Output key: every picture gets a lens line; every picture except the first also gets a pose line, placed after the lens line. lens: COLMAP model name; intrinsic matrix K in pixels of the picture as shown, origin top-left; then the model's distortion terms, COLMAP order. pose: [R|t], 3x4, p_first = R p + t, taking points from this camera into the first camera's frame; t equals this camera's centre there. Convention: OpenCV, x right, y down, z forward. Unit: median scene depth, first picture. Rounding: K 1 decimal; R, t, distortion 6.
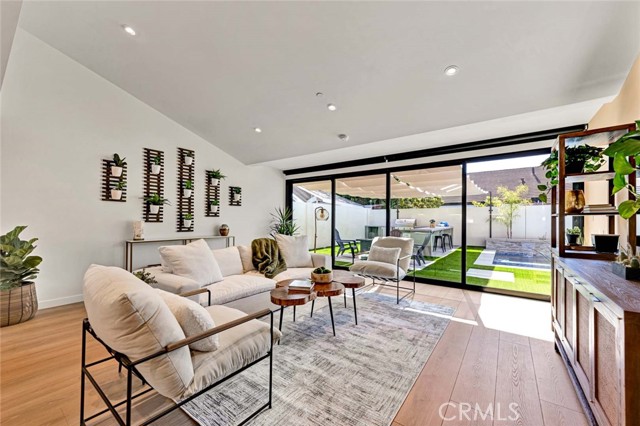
lens RADIAL K [[255.9, 0, 318.3], [0, 255.9, 216.1], [0, 0, 1]] dist [-0.006863, -0.000128]
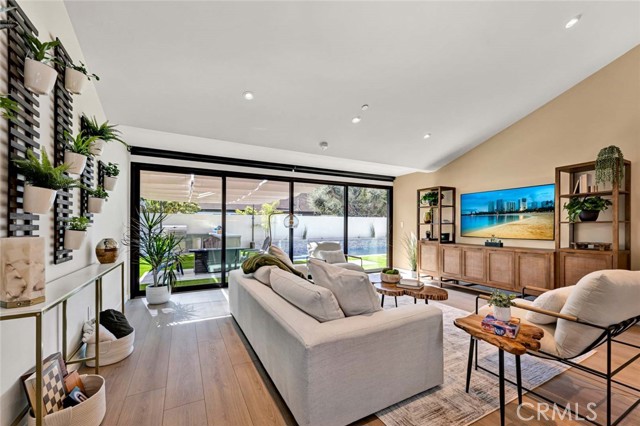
lens RADIAL K [[255.9, 0, 315.0], [0, 255.9, 225.1], [0, 0, 1]] dist [-0.006863, -0.000128]
pose [[0.450694, -0.002334, 0.892676, -0.777290], [-0.009362, 0.999929, 0.007341, -0.001372], [-0.892630, -0.011666, 0.450640, 0.554670]]
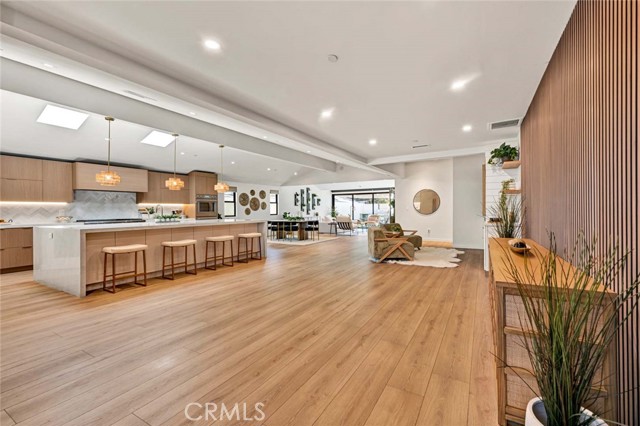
lens RADIAL K [[255.9, 0, 350.1], [0, 255.9, 209.9], [0, 0, 1]] dist [-0.006863, -0.000128]
pose [[0.986085, -0.021836, 0.164801, -0.598705], [0.020690, 0.999748, 0.008672, -0.014984], [-0.164949, -0.005142, 0.986289, -2.373526]]
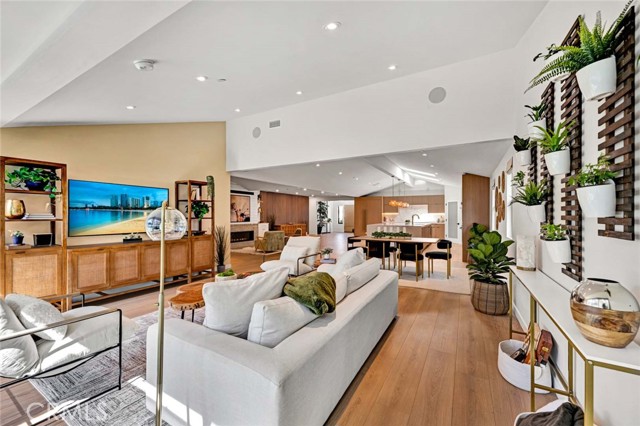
lens RADIAL K [[255.9, 0, 327.3], [0, 255.9, 213.0], [0, 0, 1]] dist [-0.006863, -0.000128]
pose [[-0.990303, -0.007779, -0.138705, -0.187170], [-0.004949, 0.999773, -0.020734, -0.014330], [0.138835, -0.019847, -0.990117, 1.442867]]
